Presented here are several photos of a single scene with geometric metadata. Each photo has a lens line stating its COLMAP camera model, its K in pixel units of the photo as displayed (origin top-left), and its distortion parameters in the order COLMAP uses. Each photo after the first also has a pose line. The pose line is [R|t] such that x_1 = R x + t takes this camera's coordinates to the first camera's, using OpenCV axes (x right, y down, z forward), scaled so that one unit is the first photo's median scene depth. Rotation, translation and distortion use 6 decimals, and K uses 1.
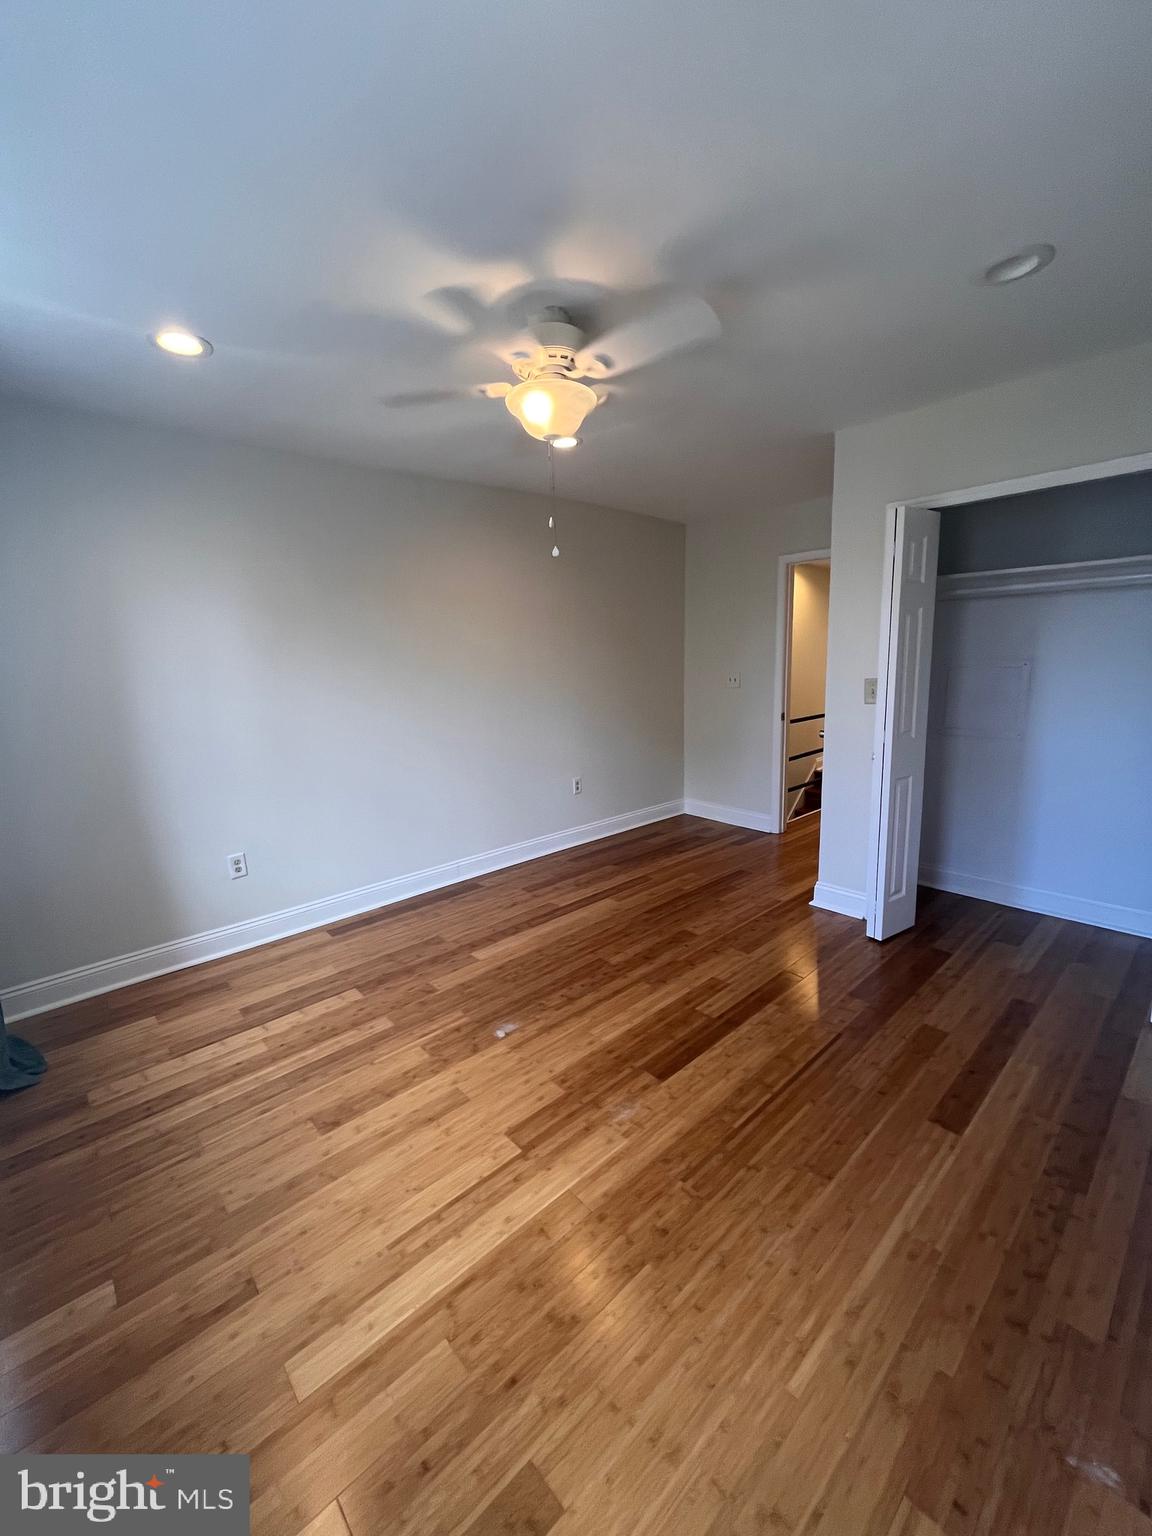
lens RADIAL K [[617.2, 0, 568.3], [0, 617.2, 759.5], [0, 0, 1]] dist [-0.002910, -0.001141]
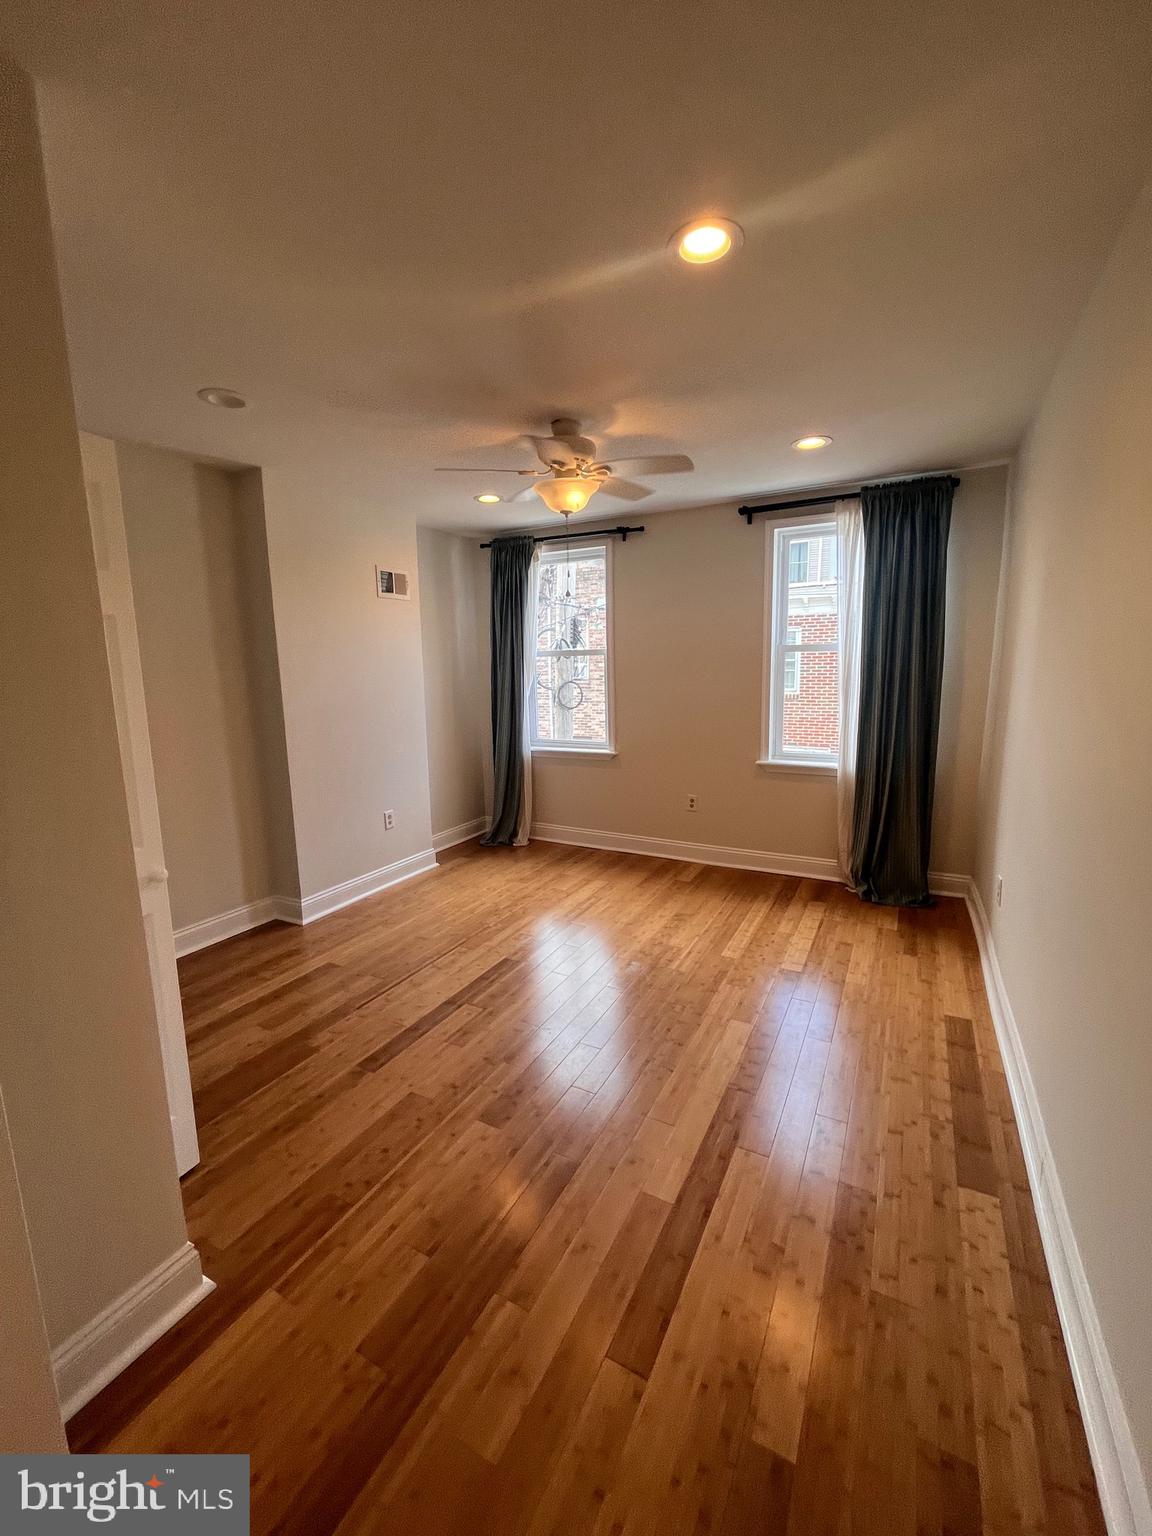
lens RADIAL K [[617.2, 0, 568.3], [0, 617.2, 759.5], [0, 0, 1]] dist [-0.002910, -0.001141]
pose [[-0.943714, 0.097987, -0.315916, 0.381456], [-0.008153, 0.947931, 0.318372, -0.356533], [0.330663, 0.303027, -0.893776, 1.973313]]
